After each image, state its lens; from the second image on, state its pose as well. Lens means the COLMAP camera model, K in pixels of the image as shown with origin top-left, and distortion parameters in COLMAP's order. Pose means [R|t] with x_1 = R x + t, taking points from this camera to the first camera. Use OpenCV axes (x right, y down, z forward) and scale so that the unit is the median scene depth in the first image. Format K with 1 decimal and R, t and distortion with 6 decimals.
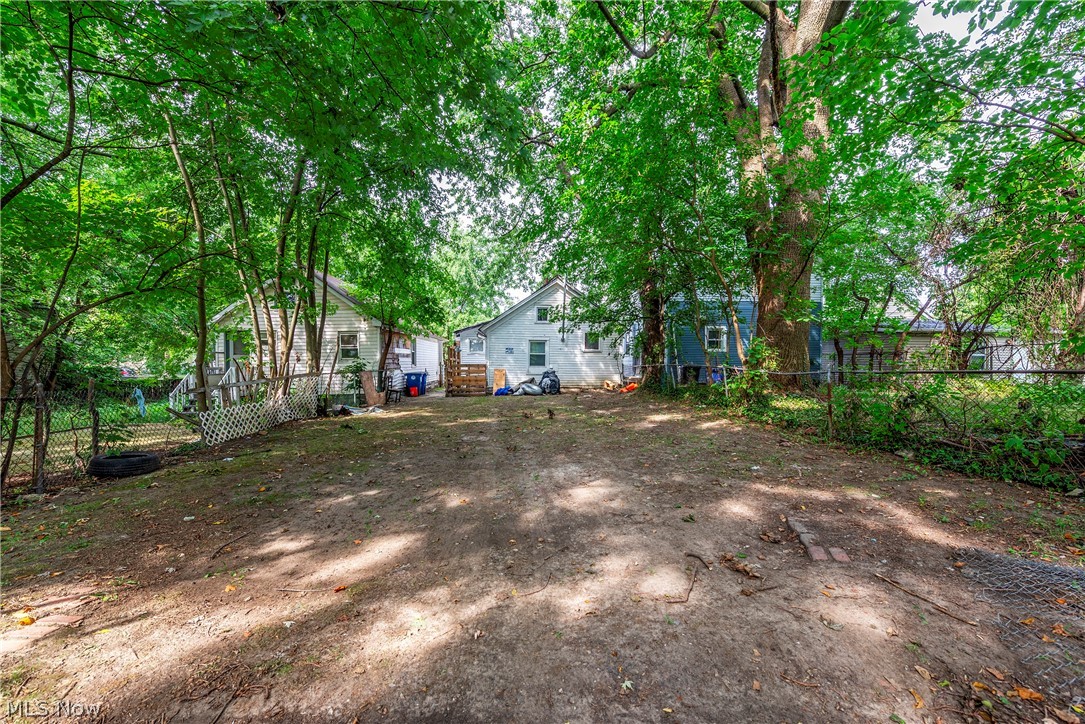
lens RADIAL K [[427.7, 0, 536.5], [0, 427.7, 362.6], [0, 0, 1]] dist [0.011055, -0.000465]
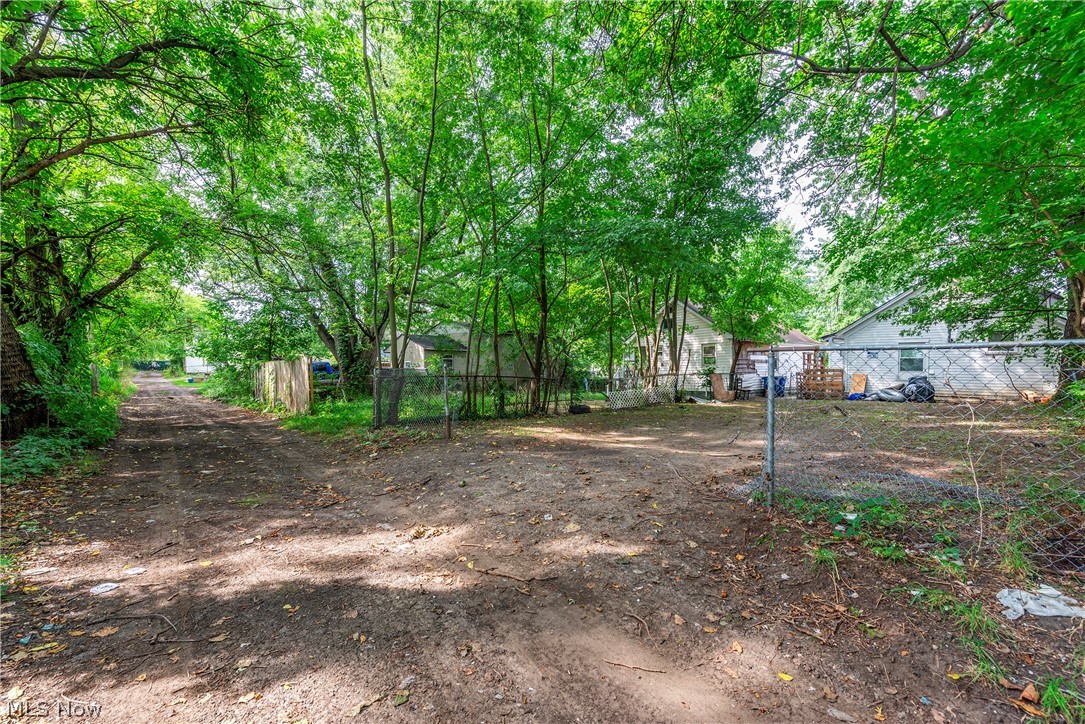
lens RADIAL K [[427.7, 0, 547.0], [0, 427.7, 362.6], [0, 0, 1]] dist [0.011055, -0.000465]
pose [[0.629688, -0.009844, -0.776786, 0.249024], [-0.001628, 0.999901, -0.013991, 0.003726], [0.776846, 0.010074, 0.629610, -0.202744]]
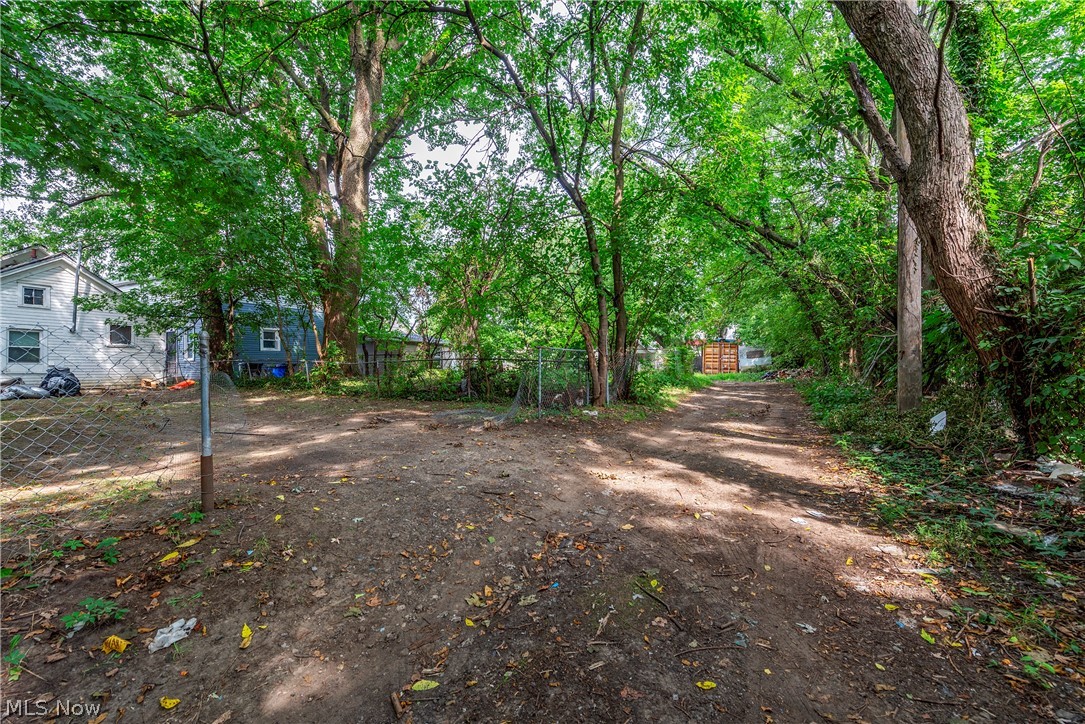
lens RADIAL K [[427.7, 0, 545.0], [0, 427.7, 365.2], [0, 0, 1]] dist [0.011055, -0.000465]
pose [[0.505955, -0.002195, 0.862557, -0.217125], [0.001483, 0.999997, 0.001675, 0.013545], [-0.862558, 0.000432, 0.505957, -0.220136]]
